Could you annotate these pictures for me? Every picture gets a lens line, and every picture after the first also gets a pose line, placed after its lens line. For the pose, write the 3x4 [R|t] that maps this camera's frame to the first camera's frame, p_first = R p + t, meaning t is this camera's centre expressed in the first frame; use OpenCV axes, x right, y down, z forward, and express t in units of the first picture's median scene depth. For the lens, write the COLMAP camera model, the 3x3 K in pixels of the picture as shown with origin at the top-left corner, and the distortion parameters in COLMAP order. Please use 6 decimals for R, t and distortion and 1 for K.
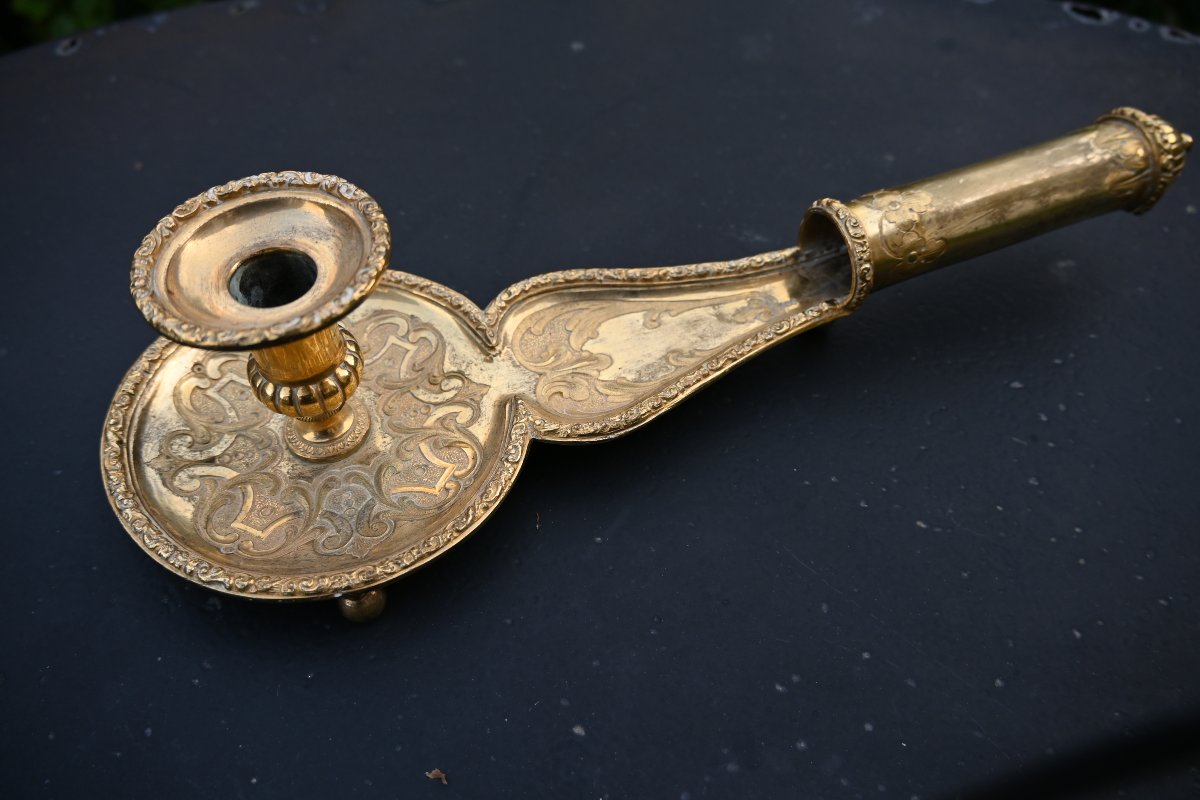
lens RADIAL K [[893.6, 0, 600.0], [0, 893.6, 400.0], [0, 0, 1]] dist [0.010797, -0.004832]
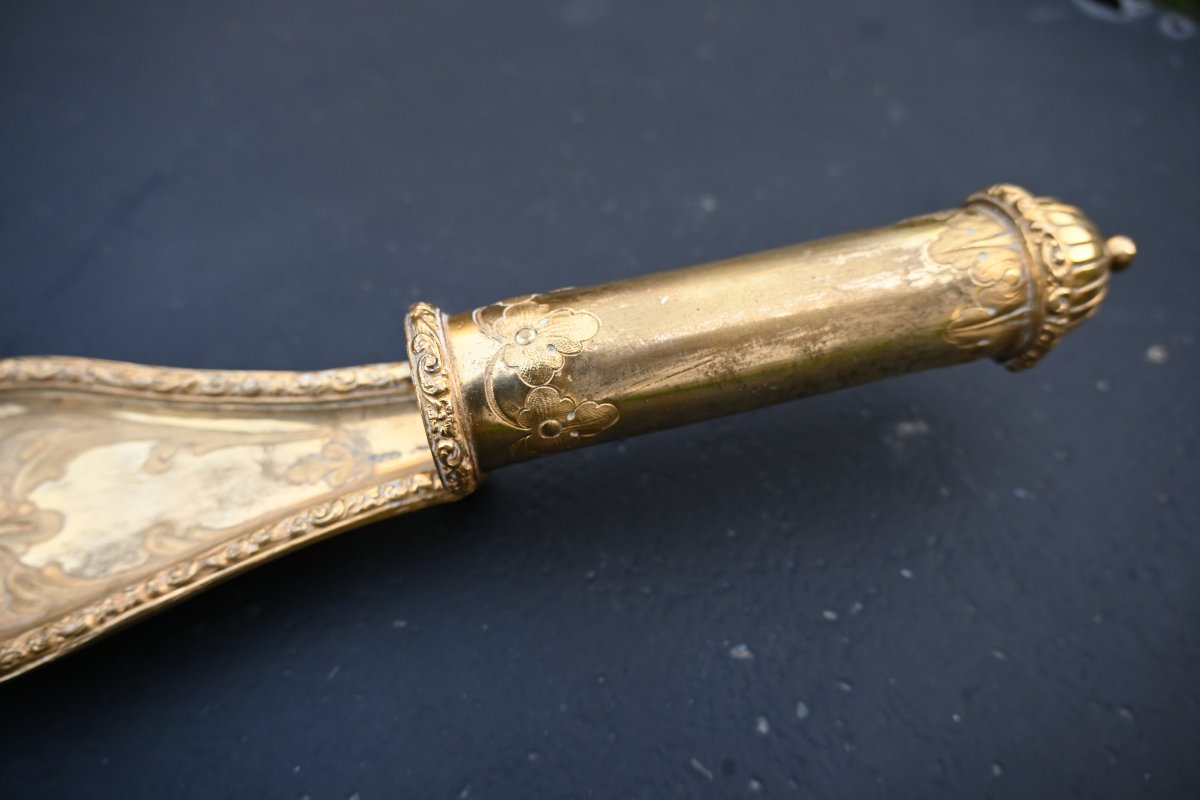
lens RADIAL K [[893.6, 0, 600.0], [0, 893.6, 400.0], [0, 0, 1]] dist [0.010797, -0.004832]
pose [[0.989674, 0.122613, -0.074235, 0.400261], [-0.115326, 0.988719, 0.095577, -0.223984], [0.085117, -0.086029, 0.992650, 0.417888]]
